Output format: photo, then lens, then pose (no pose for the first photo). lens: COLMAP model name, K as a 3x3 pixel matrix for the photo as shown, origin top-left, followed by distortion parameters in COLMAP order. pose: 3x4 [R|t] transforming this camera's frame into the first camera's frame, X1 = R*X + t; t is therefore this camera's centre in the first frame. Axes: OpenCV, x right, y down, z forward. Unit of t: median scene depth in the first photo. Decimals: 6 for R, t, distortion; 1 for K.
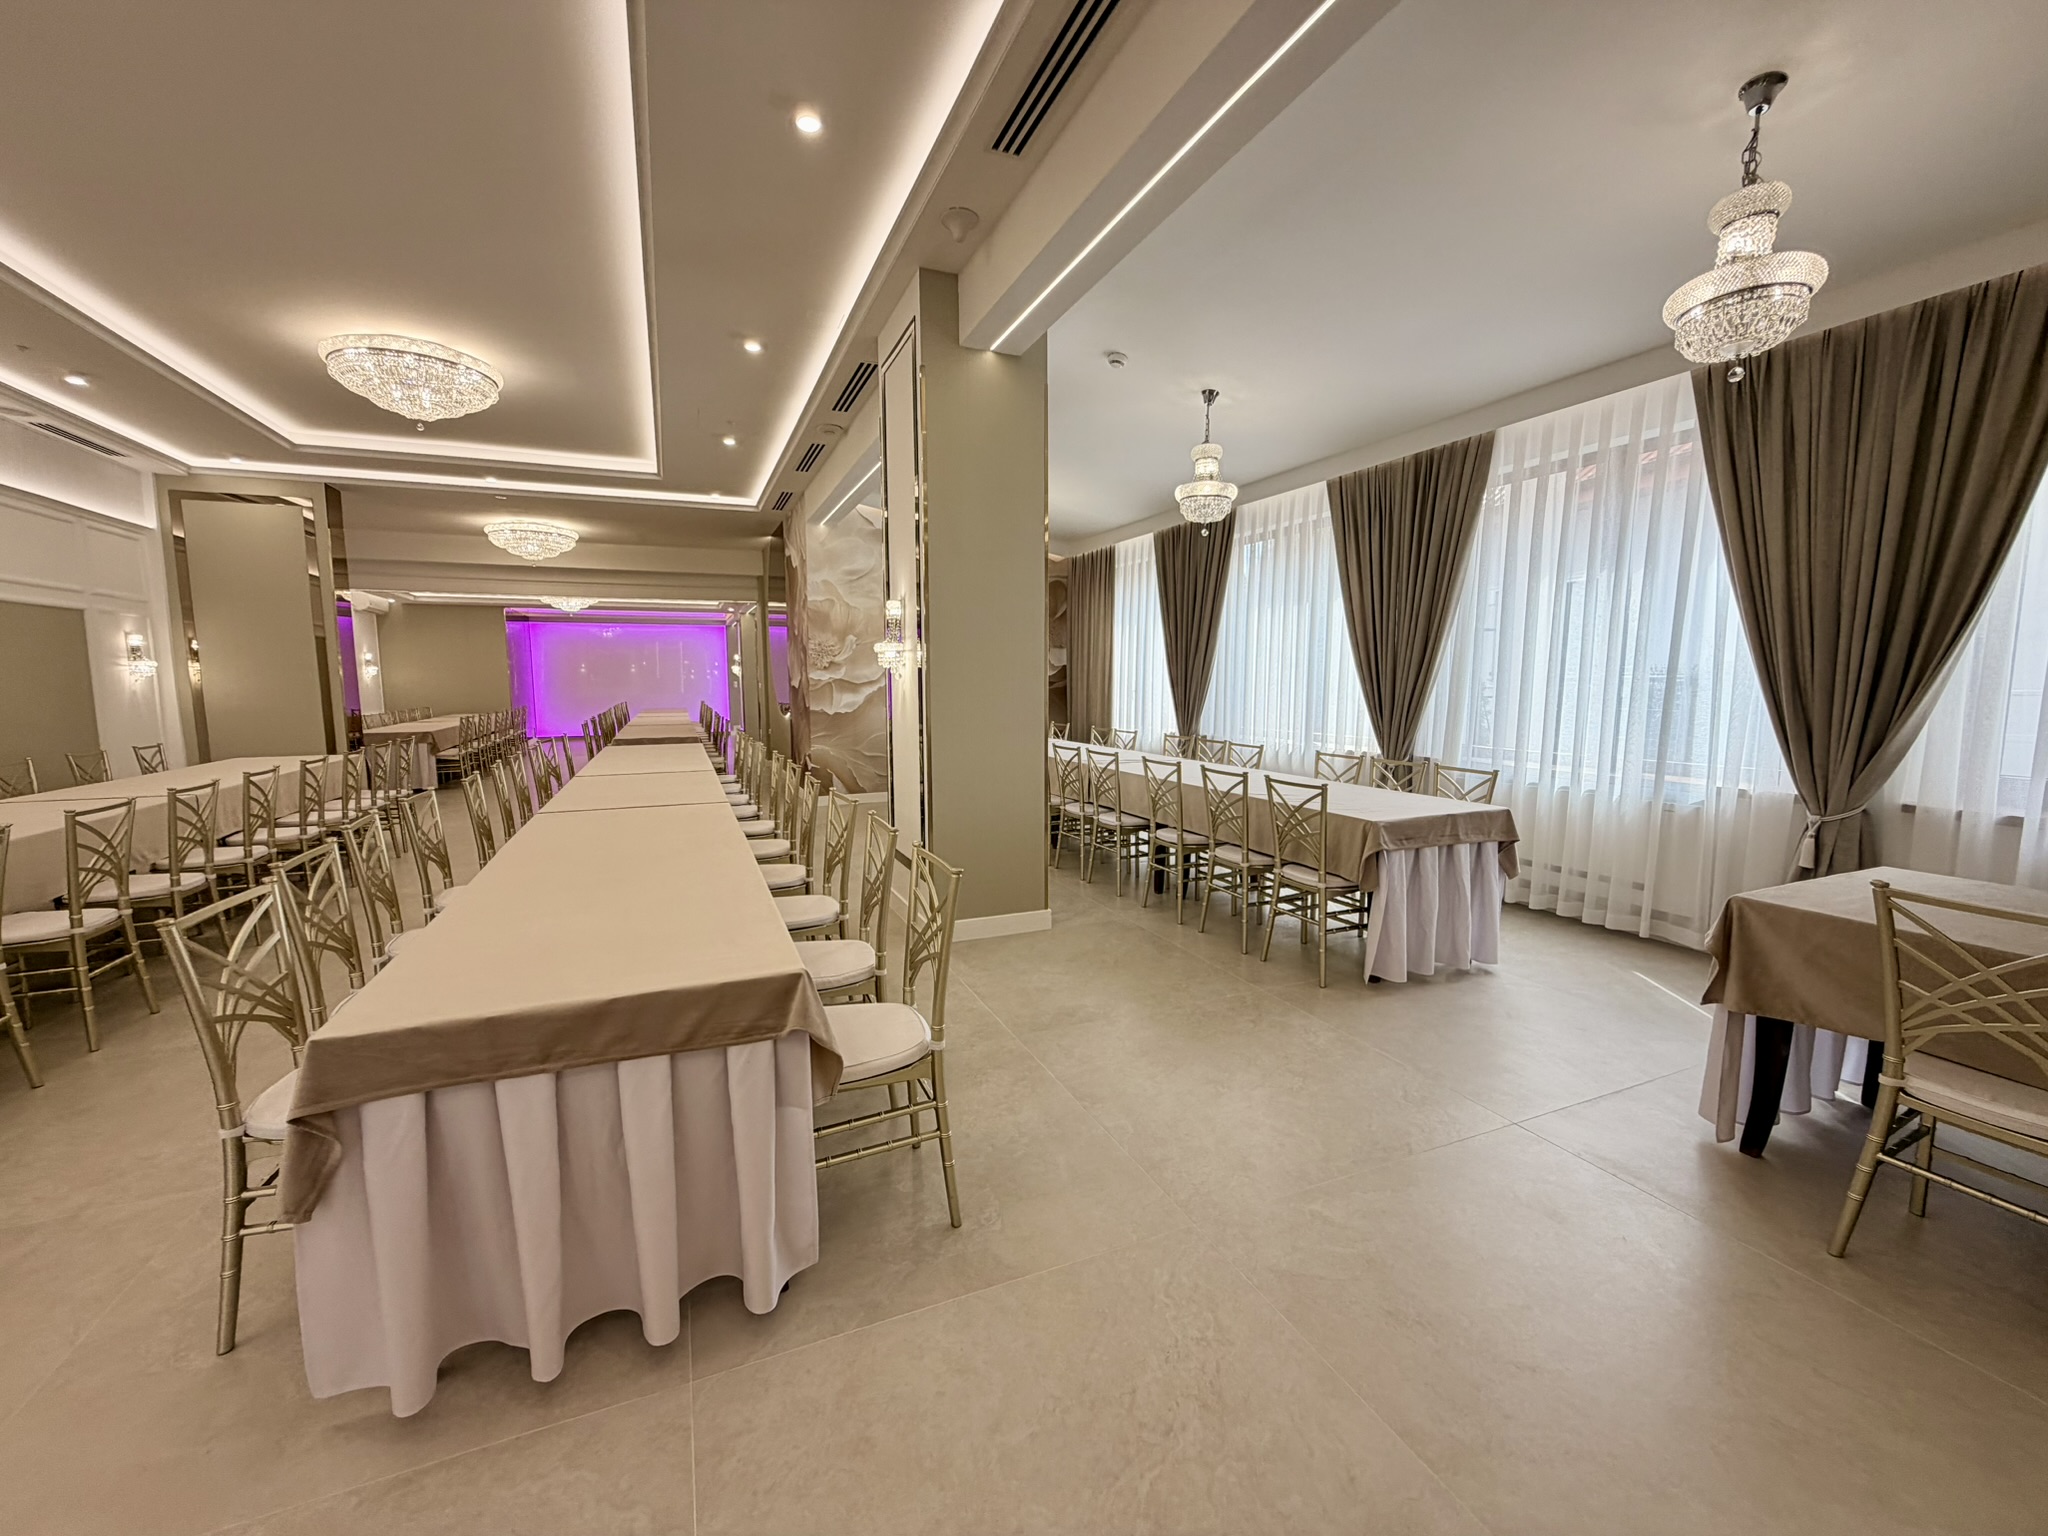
lens RADIAL K [[814.7, 0, 1019.4], [0, 814.7, 769.6], [0, 0, 1]] dist [-0.000655, 0.000366]
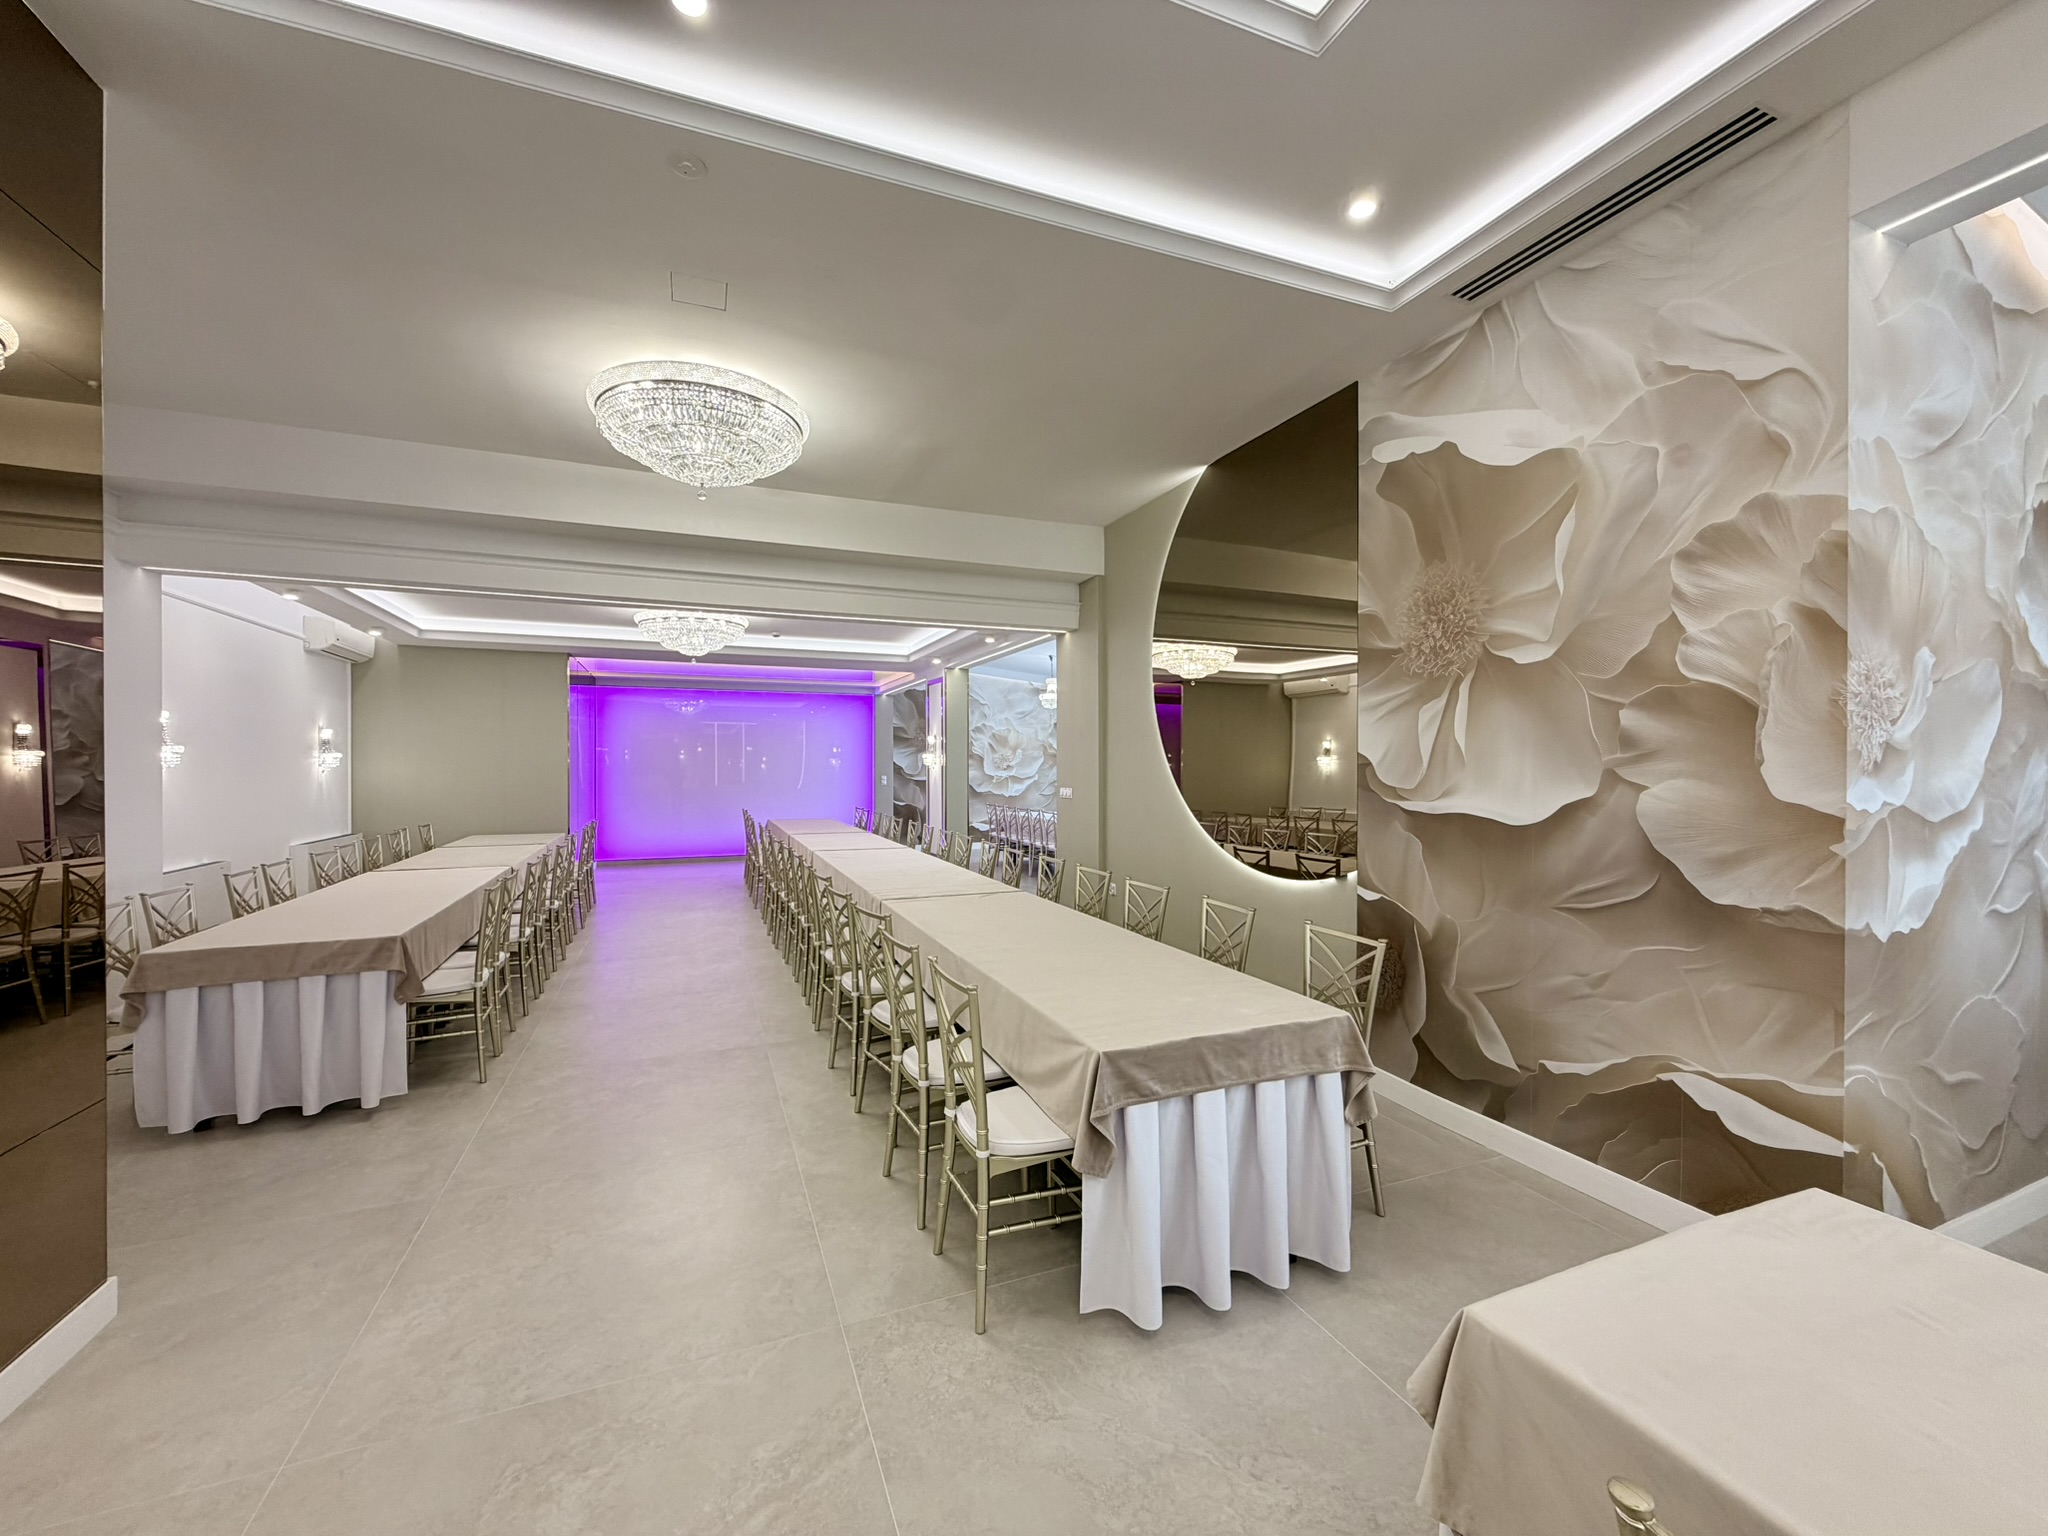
lens RADIAL K [[814.7, 0, 1019.4], [0, 814.7, 769.6], [0, 0, 1]] dist [-0.000655, 0.000366]
pose [[0.999870, 0.004486, -0.015505, -0.630620], [-0.006113, 0.994289, -0.106548, -0.116101], [0.014939, 0.106629, 0.994187, 0.907619]]
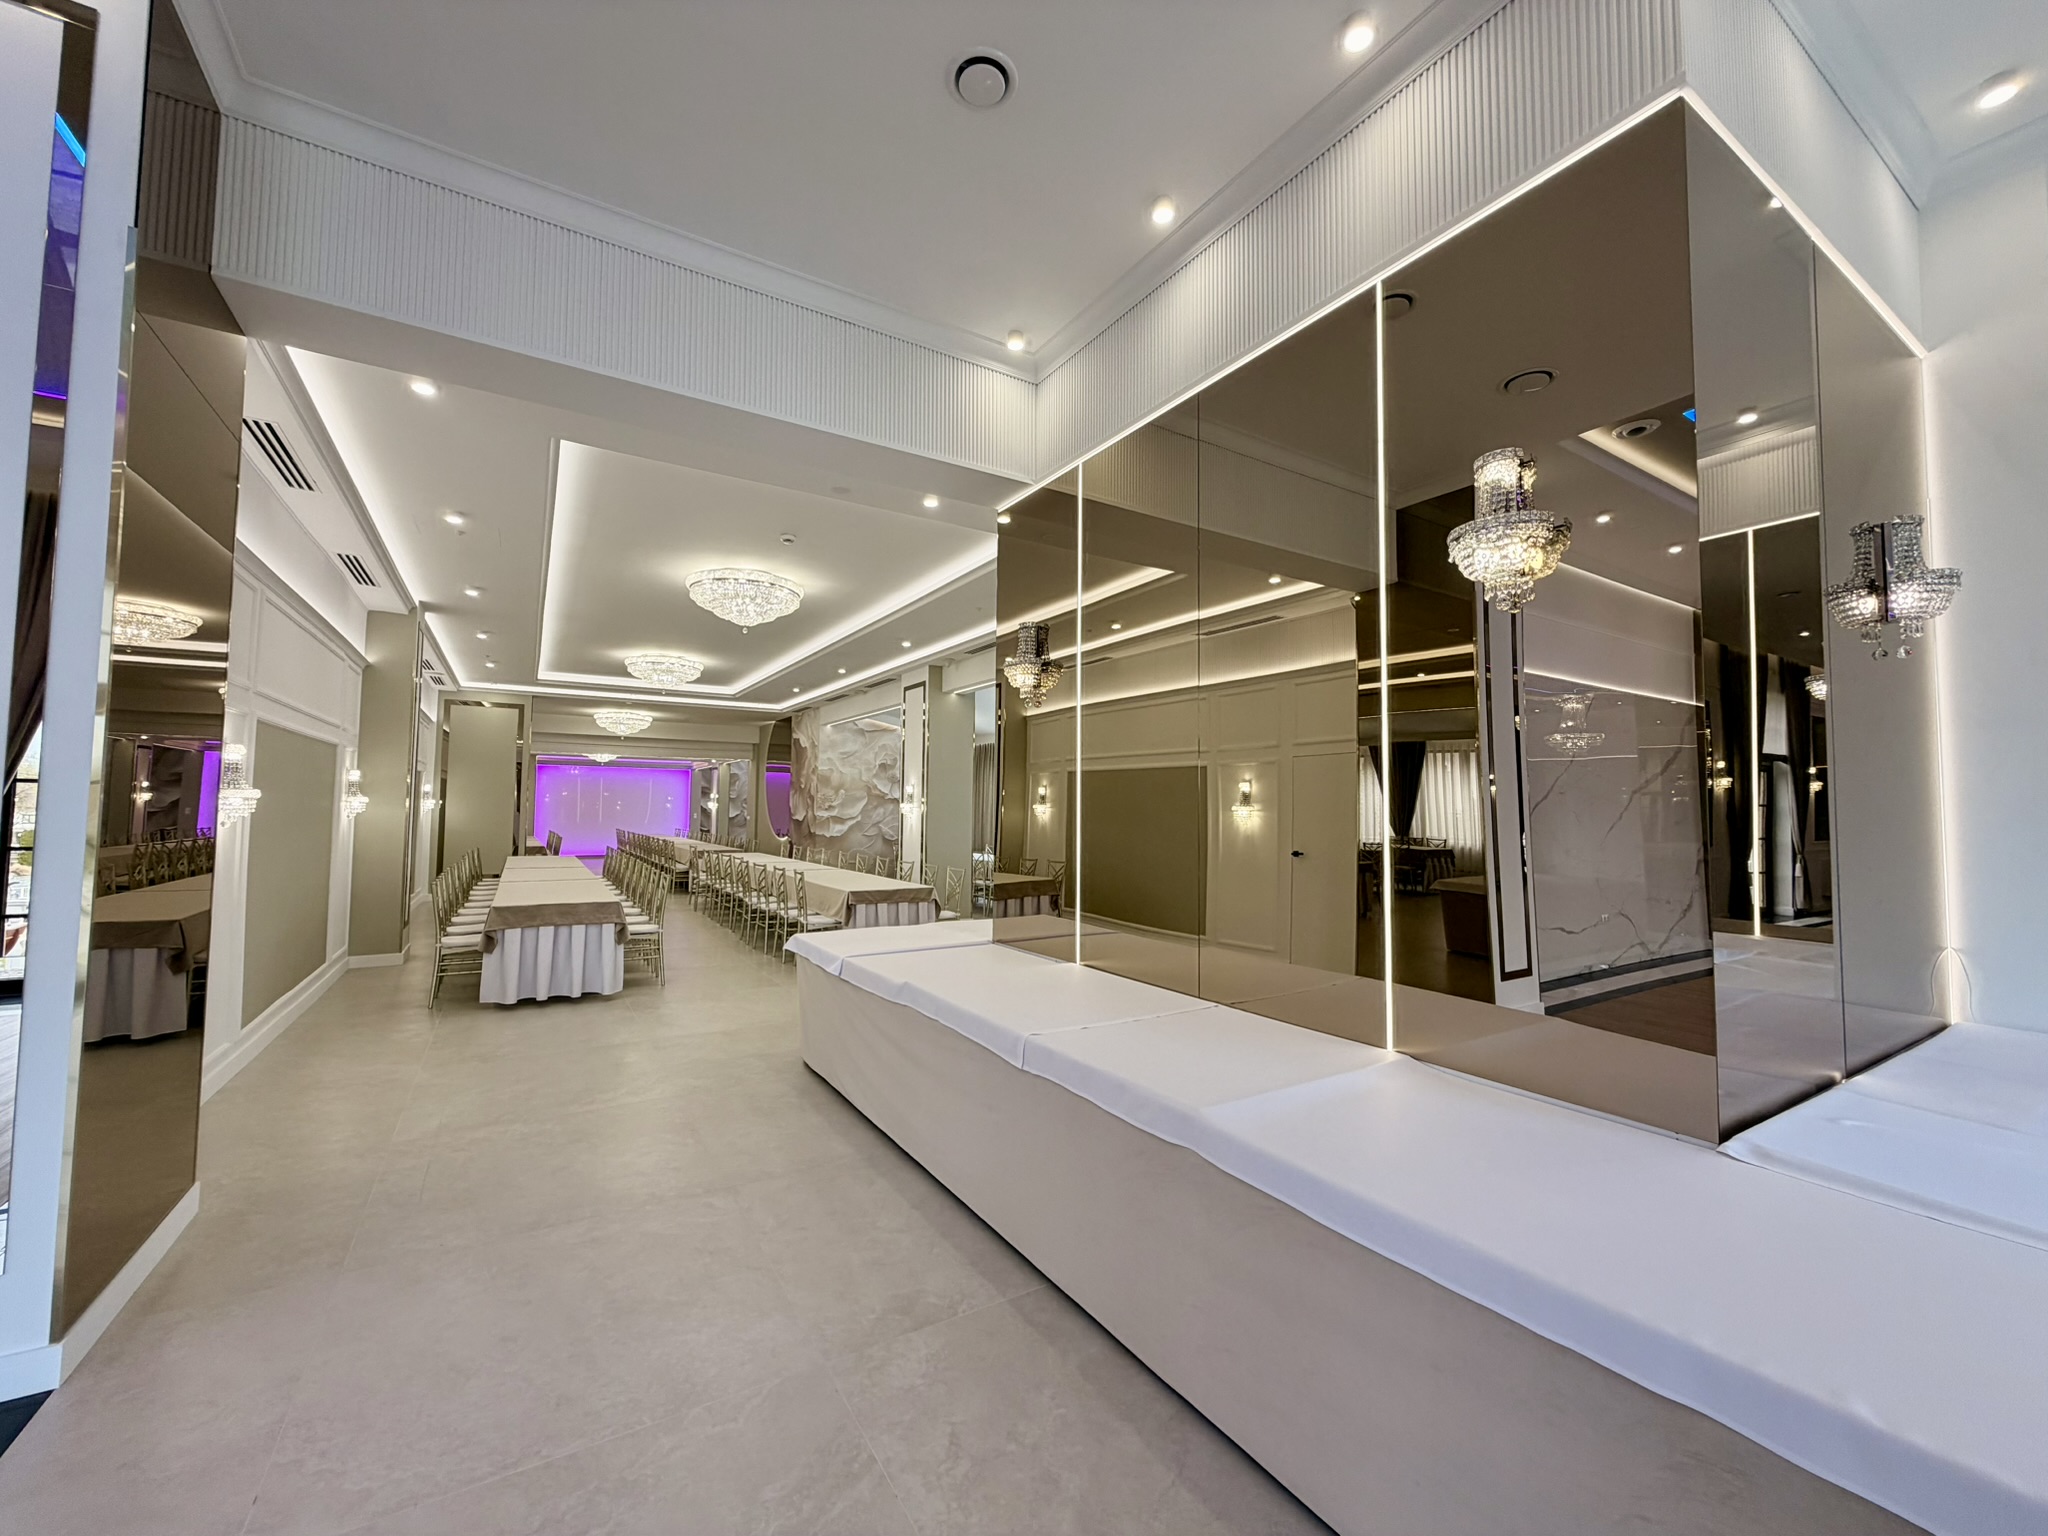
lens RADIAL K [[814.7, 0, 1019.4], [0, 814.7, 769.6], [0, 0, 1]] dist [-0.000655, 0.000366]
pose [[0.988790, 0.023672, 0.147426, -0.117306], [0.000645, 0.986667, -0.162751, 0.082861], [-0.149313, 0.161022, 0.975591, -0.863689]]
